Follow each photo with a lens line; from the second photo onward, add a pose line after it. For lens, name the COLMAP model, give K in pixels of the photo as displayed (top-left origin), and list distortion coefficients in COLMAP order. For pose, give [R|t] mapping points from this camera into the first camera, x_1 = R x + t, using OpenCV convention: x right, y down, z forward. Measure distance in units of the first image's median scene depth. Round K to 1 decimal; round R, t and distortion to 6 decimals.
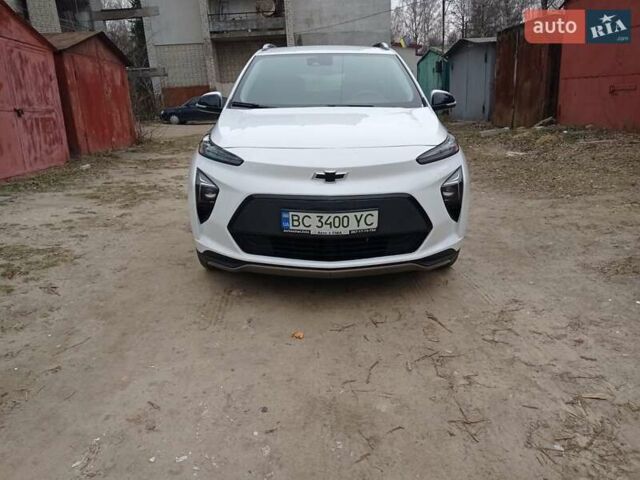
lens RADIAL K [[483.3, 0, 320.0], [0, 483.3, 240.0], [0, 0, 1]] dist [0.025835, -0.001268]
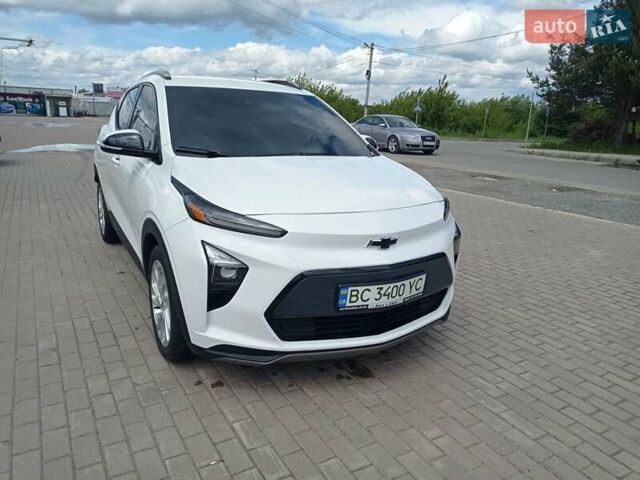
lens RADIAL K [[483.3, 0, 320.0], [0, 483.3, 240.0], [0, 0, 1]] dist [0.025835, -0.001268]
pose [[0.868946, -0.084207, 0.487691, -0.507562], [0.098206, 0.995161, -0.003151, -0.140597], [-0.485066, 0.050632, 0.873011, 0.260522]]
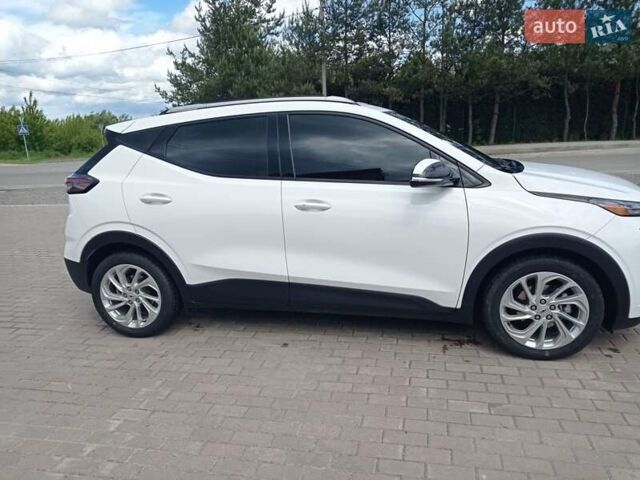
lens RADIAL K [[497.1, 0, 320.0], [0, 497.1, 240.0], [0, 0, 1]] dist [-0.004873, -0.004806]
pose [[0.224013, -0.218747, 0.949720, -1.410932], [0.321423, 0.936545, 0.139897, -0.494937], [-0.920057, 0.273923, 0.280108, 1.412796]]
